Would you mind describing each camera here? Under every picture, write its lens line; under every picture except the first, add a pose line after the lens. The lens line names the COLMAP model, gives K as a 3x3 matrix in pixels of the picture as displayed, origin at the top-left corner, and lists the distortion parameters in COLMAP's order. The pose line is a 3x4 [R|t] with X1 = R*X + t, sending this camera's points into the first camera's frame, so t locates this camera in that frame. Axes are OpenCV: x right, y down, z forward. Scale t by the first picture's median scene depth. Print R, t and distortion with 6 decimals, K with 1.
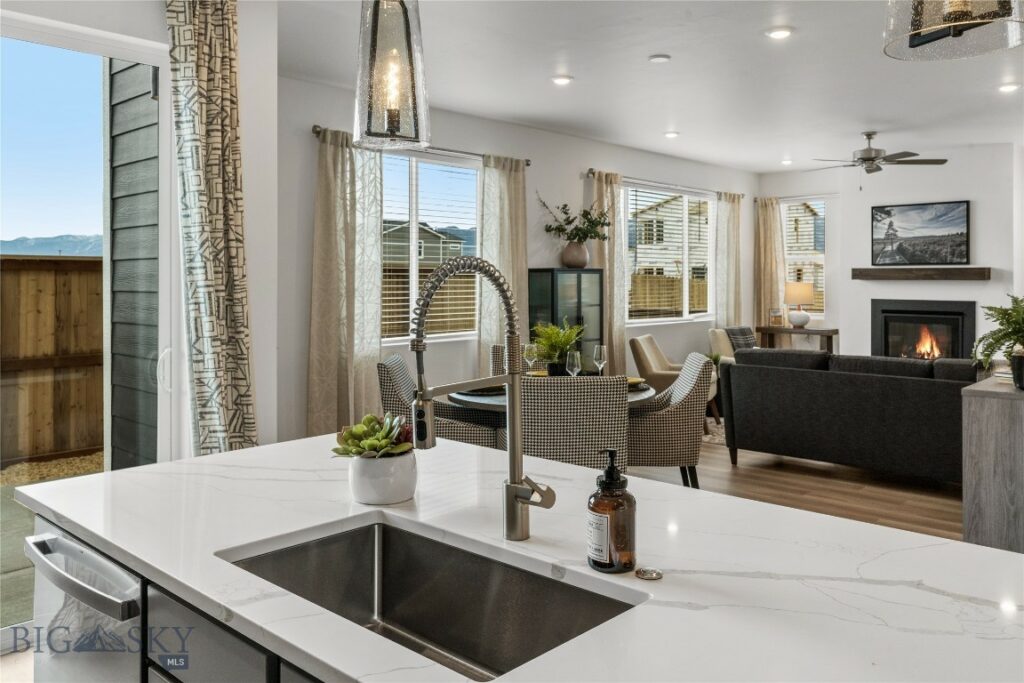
lens RADIAL K [[813.8, 0, 512.0], [0, 813.8, 341.5], [0, 0, 1]] dist [-0.000364, -0.001141]
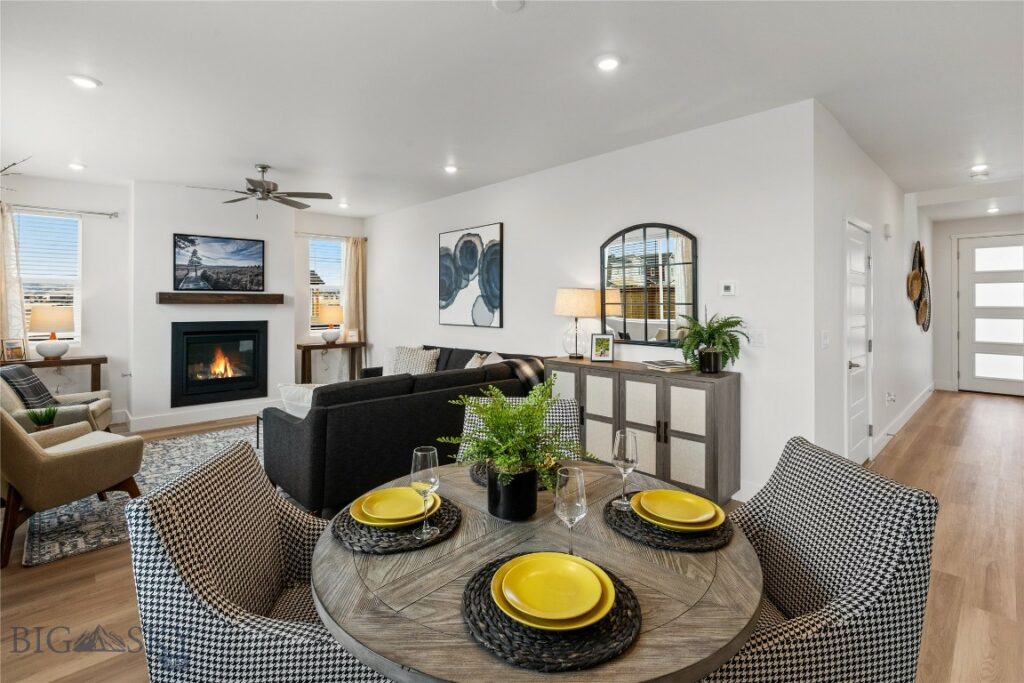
lens RADIAL K [[472.1, 0, 510.8], [0, 472.1, 299.1], [0, 0, 1]] dist [-0.003334, -0.000600]
pose [[0.071120, 0.009805, 0.997420, -0.127589], [0.076094, 0.996984, -0.015227, -0.041404], [-0.994561, 0.076980, 0.070159, 0.549672]]
